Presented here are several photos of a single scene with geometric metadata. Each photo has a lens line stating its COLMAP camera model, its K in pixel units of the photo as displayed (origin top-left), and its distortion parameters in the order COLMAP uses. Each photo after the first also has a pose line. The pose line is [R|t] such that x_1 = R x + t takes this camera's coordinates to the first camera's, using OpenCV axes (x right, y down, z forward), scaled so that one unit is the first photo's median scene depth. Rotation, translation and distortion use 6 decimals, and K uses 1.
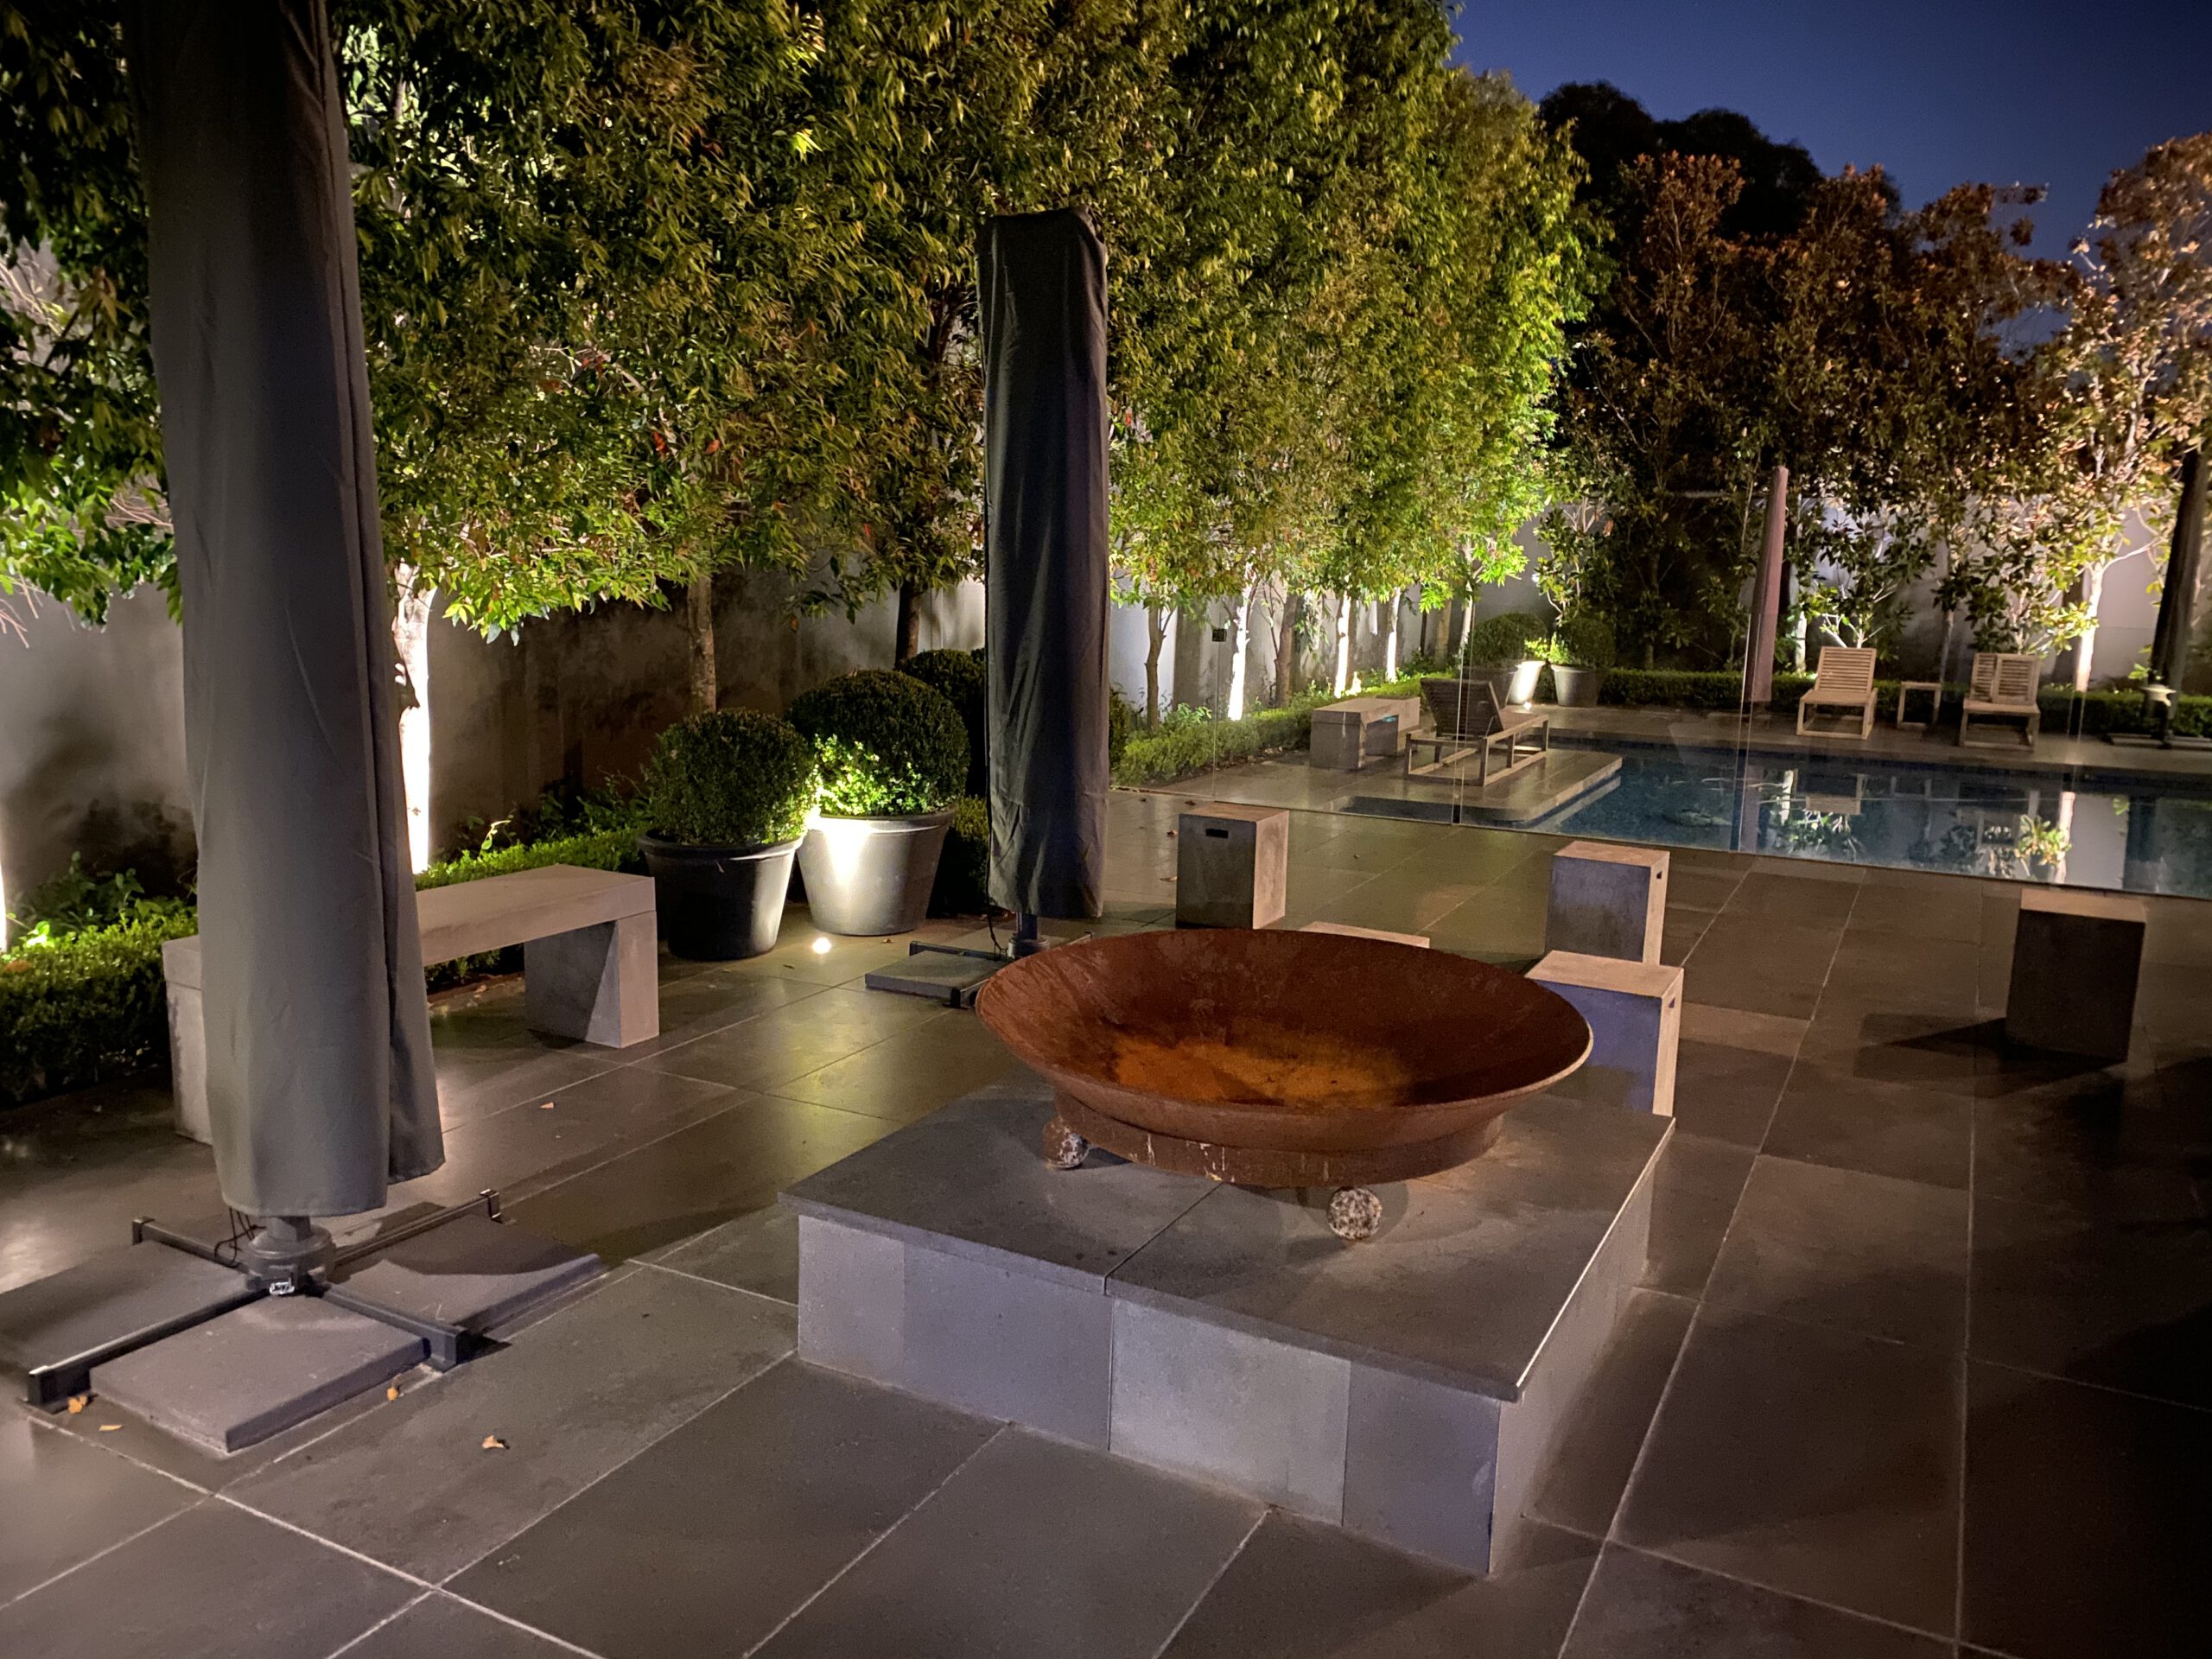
lens RADIAL K [[1671.5, 0, 1101.2], [0, 1671.5, 830.1], [0, 0, 1]] dist [0.023592, -0.024587]
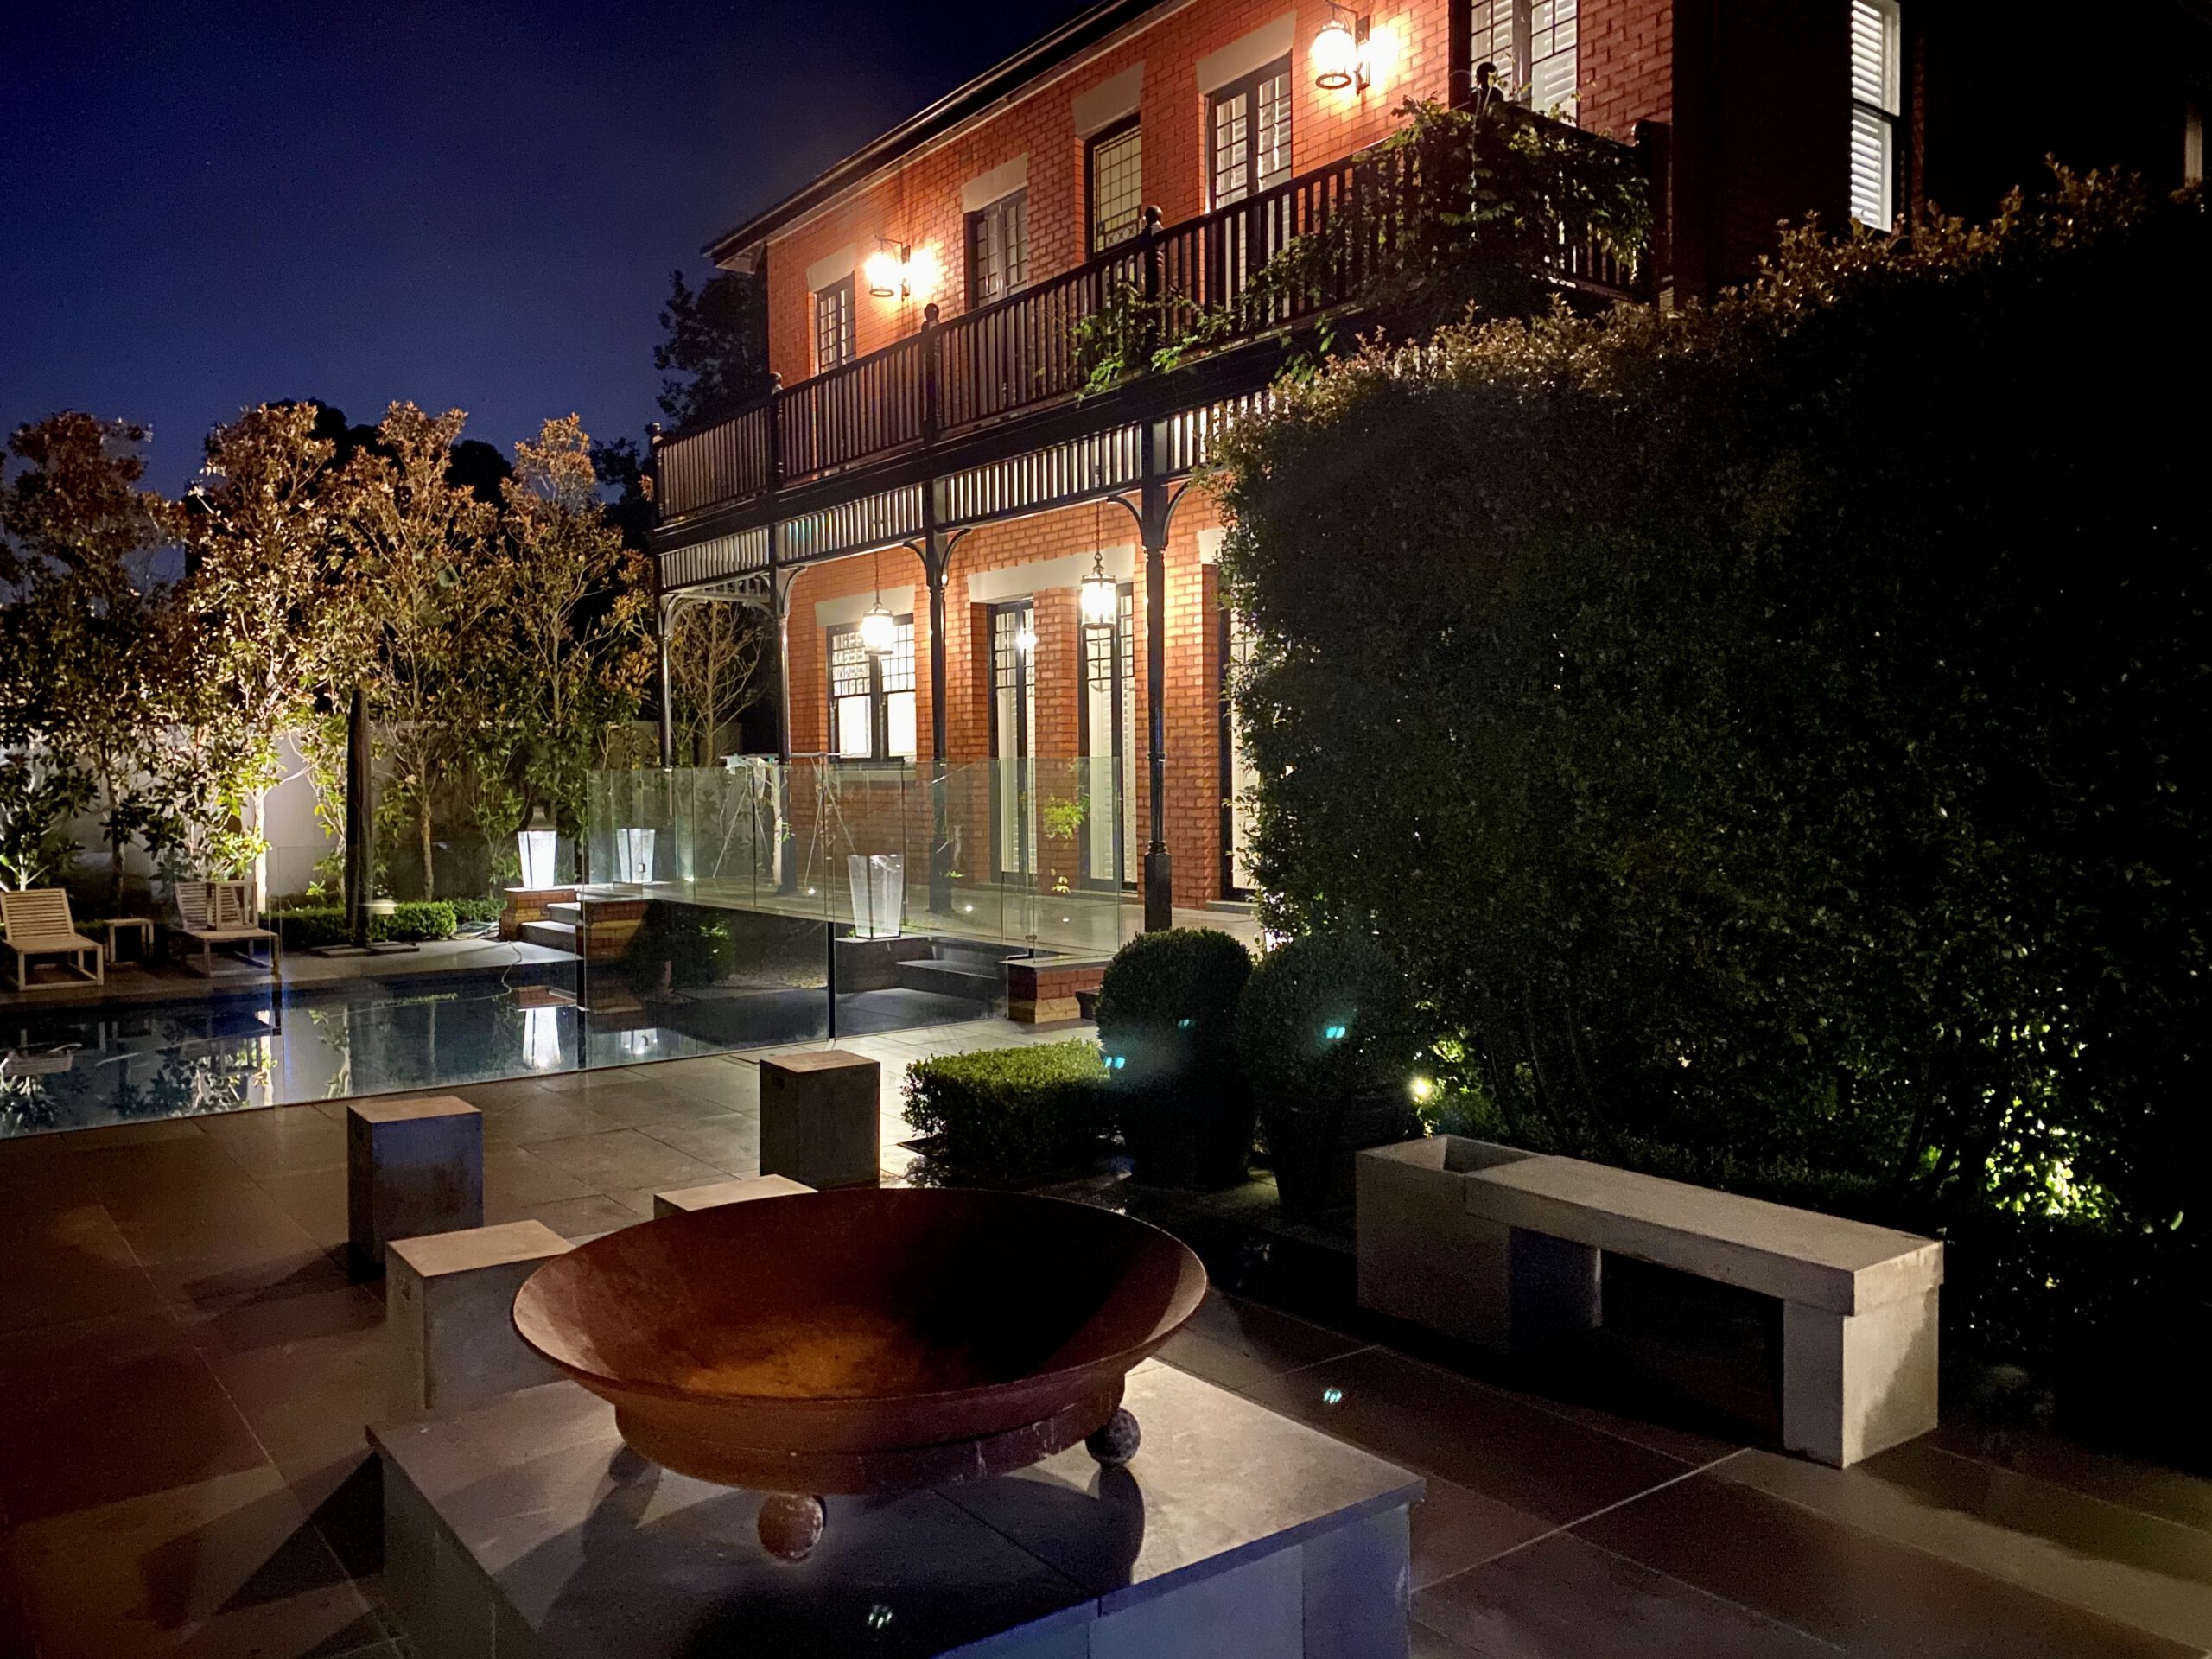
lens RADIAL K [[1671.5, 0, 1100.2], [0, 1671.5, 832.3], [0, 0, 1]] dist [0.023592, -0.024587]
pose [[0.425458, -0.056389, 0.903220, -0.127404], [0.176664, 0.984030, -0.021782, -0.017592], [-0.887567, 0.168834, 0.428626, 0.094346]]
